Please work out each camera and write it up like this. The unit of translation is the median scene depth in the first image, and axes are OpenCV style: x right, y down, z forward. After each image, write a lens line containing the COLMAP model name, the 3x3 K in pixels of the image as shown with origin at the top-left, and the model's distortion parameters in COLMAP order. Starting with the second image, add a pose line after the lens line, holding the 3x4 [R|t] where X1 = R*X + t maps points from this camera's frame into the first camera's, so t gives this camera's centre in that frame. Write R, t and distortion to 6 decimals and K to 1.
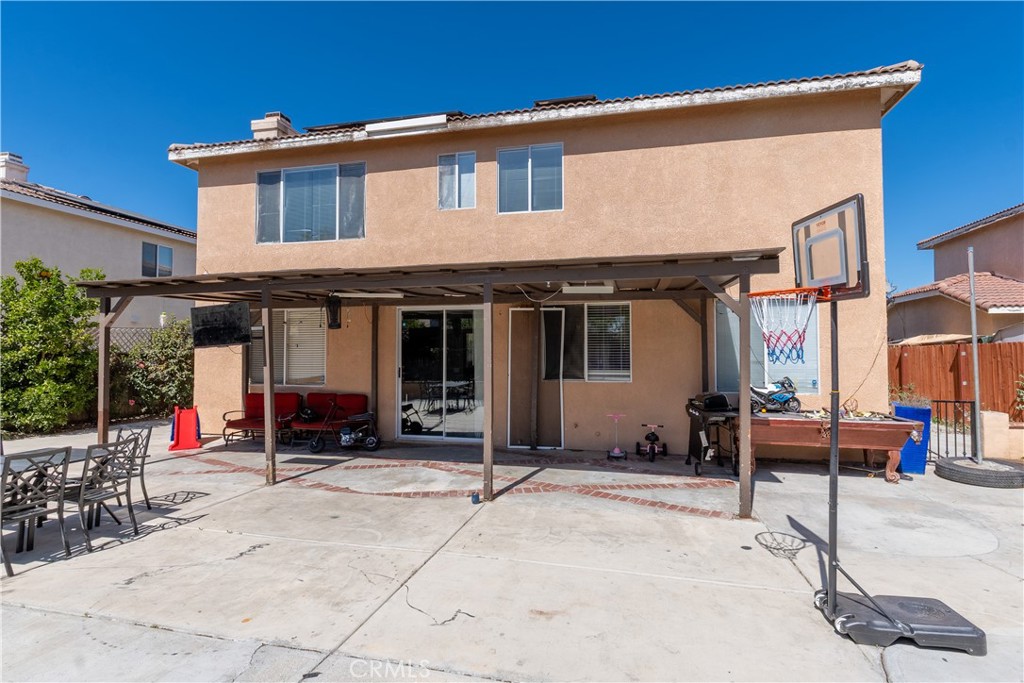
lens RADIAL K [[536.4, 0, 512.0], [0, 536.4, 341.5], [0, 0, 1]] dist [-0.001737, -0.000362]
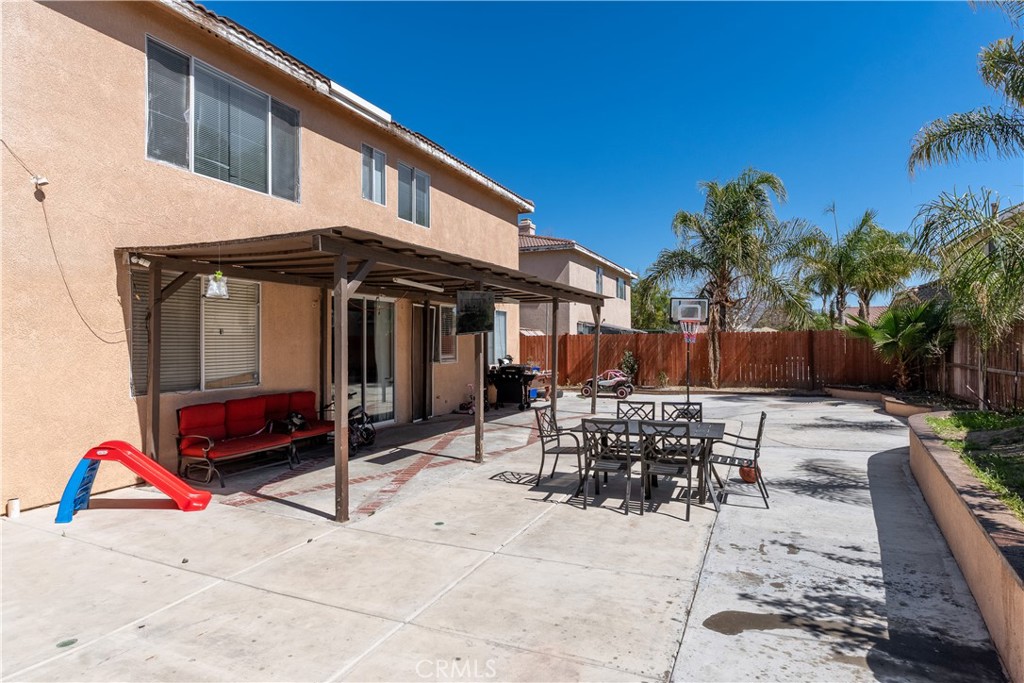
lens RADIAL K [[555.1, 0, 514.8], [0, 555.1, 335.0], [0, 0, 1]] dist [-0.001453, -0.000237]
pose [[0.178822, 0.012647, 0.983800, -1.073075], [-0.014544, 0.999842, -0.010210, 0.014368], [-0.983774, -0.012483, 0.178977, 0.525217]]
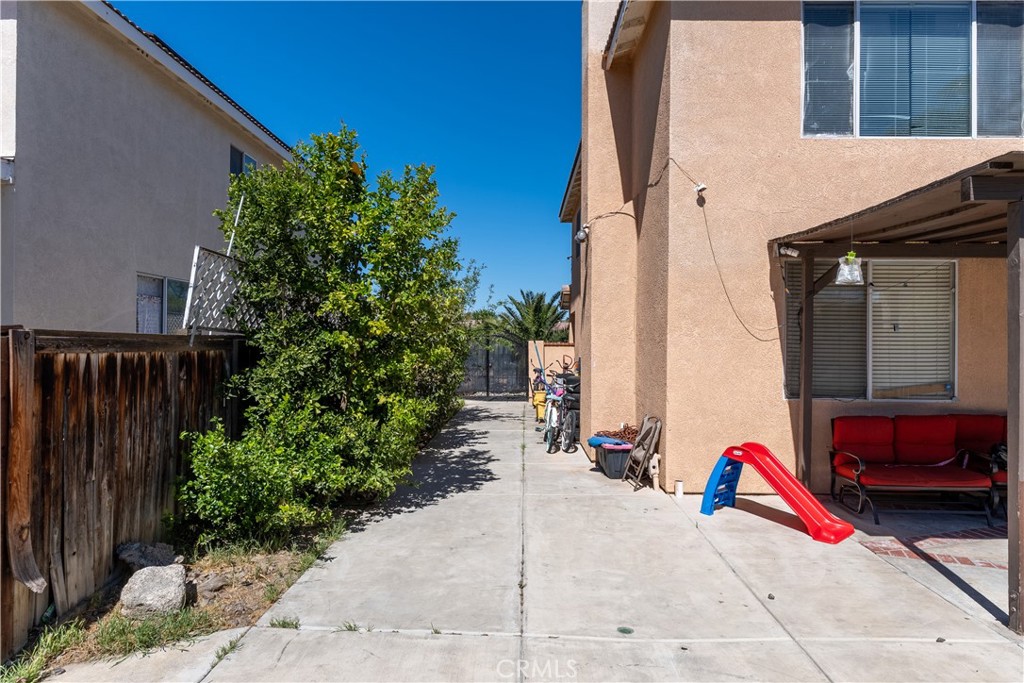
lens RADIAL K [[617.3, 0, 512.6], [0, 617.3, 336.2], [0, 0, 1]] dist [0.002493, -0.001225]
pose [[0.975532, 0.009740, 0.219643, -0.954007], [-0.012834, 0.999837, 0.012662, 0.013916], [-0.219484, -0.015171, 0.975498, 0.494570]]
